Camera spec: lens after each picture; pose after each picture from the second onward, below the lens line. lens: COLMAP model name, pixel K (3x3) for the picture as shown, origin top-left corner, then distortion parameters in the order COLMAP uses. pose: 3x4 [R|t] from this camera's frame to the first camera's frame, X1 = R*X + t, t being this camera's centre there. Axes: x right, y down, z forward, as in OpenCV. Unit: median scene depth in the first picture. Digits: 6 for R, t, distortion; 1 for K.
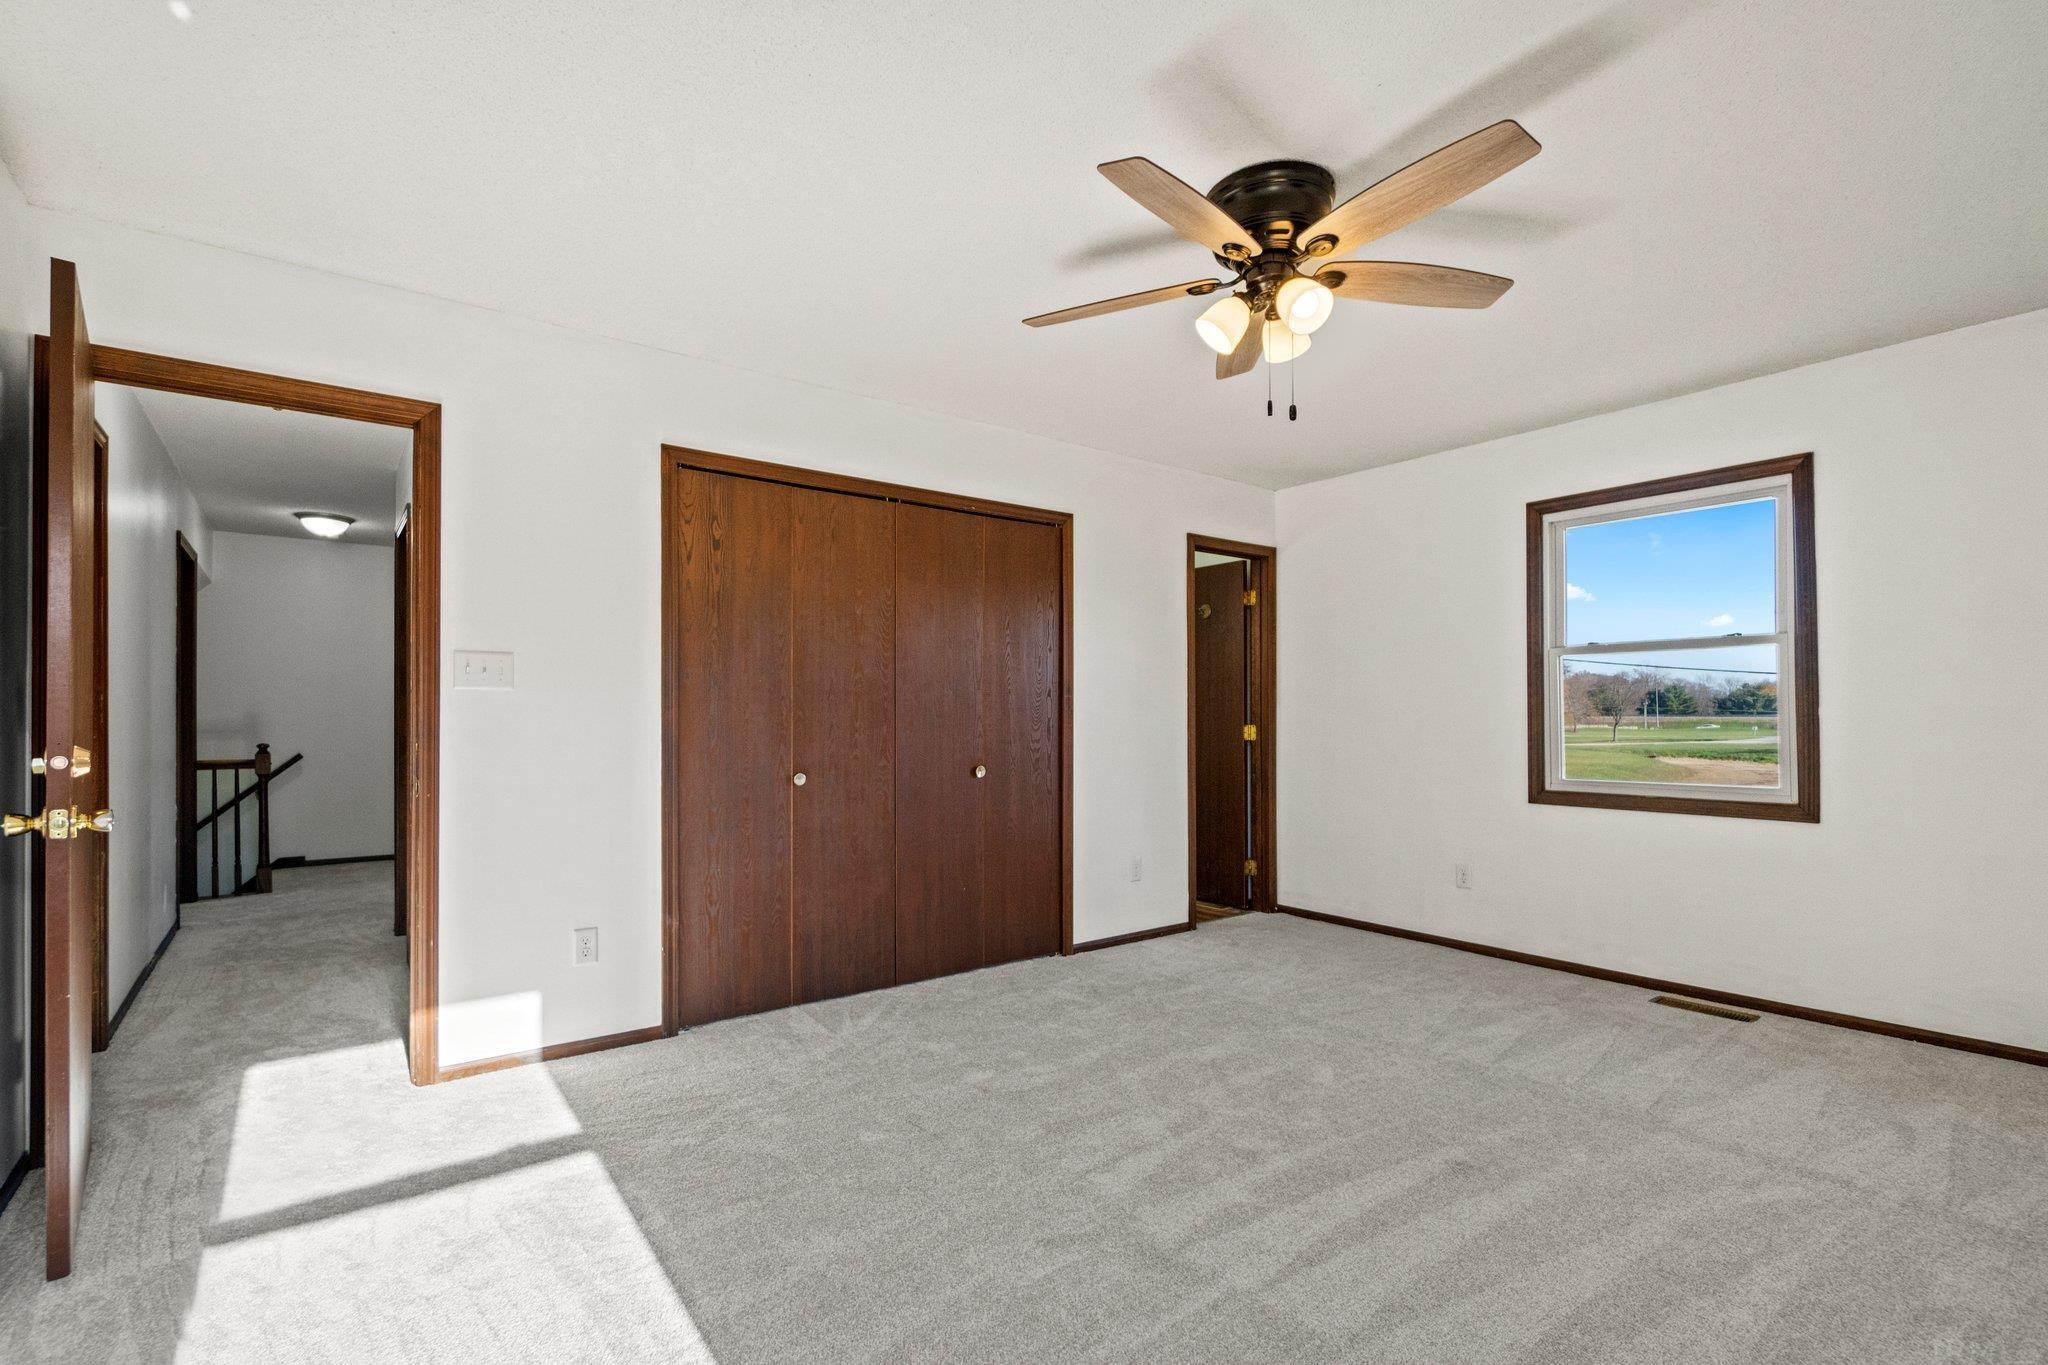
lens RADIAL K [[929.4, 0, 1024.0], [0, 929.4, 715.3], [0, 0, 1]] dist [-0.000319, 0.000027]
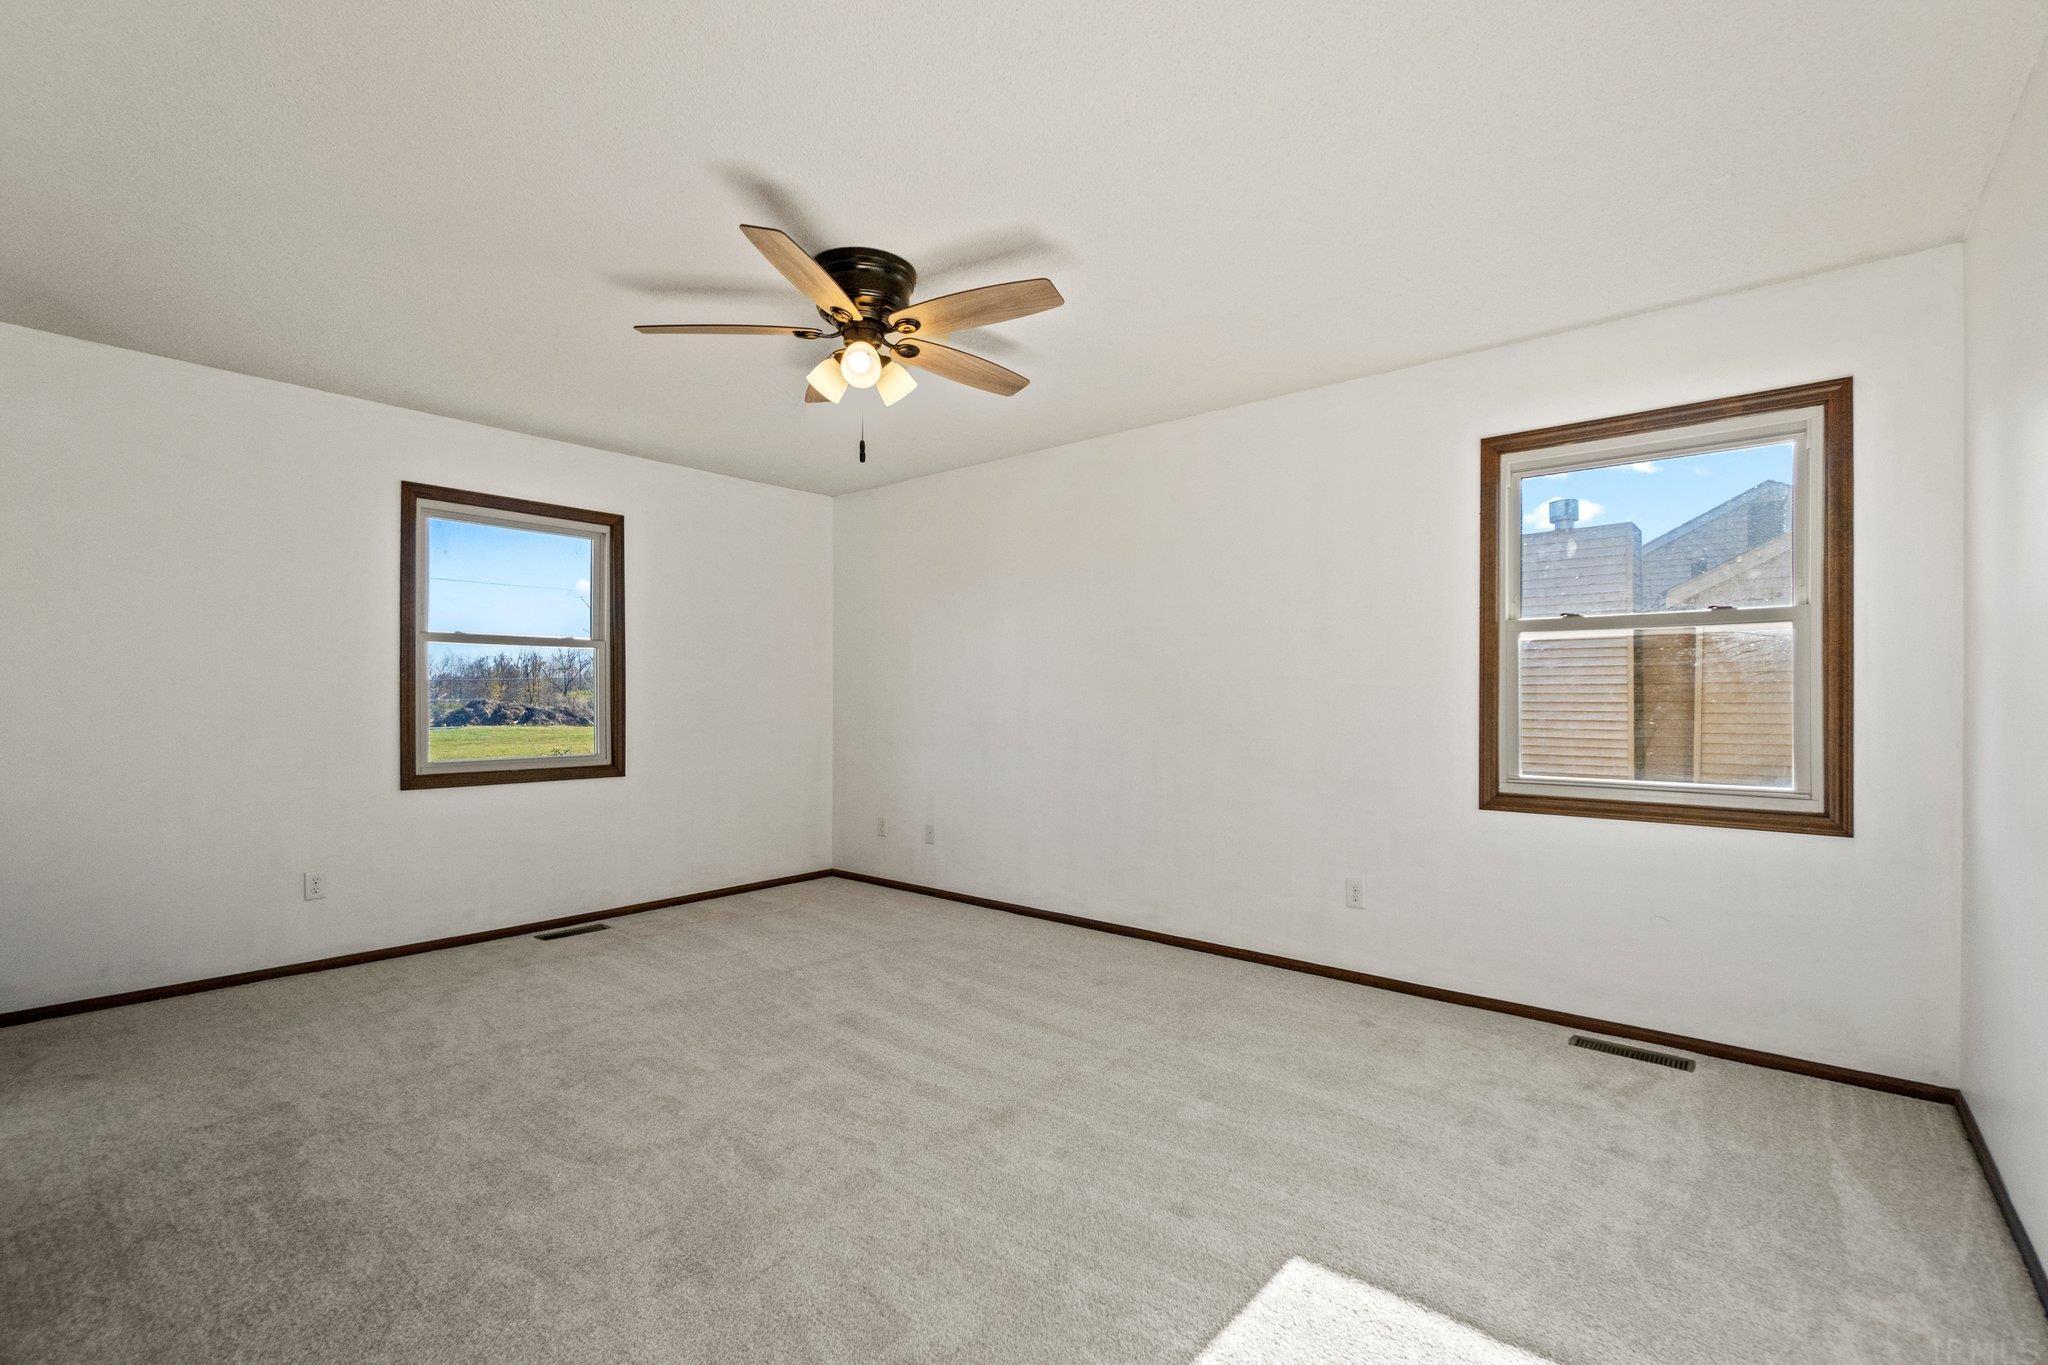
lens RADIAL K [[893.7, 0, 1014.2], [0, 893.7, 672.2], [0, 0, 1]] dist [-0.001420, -0.000090]
pose [[-0.205395, 0.028839, 0.978254, -0.587559], [-0.008453, 0.999476, -0.031239, -0.005662], [-0.978643, -0.014685, -0.205043, 0.654563]]
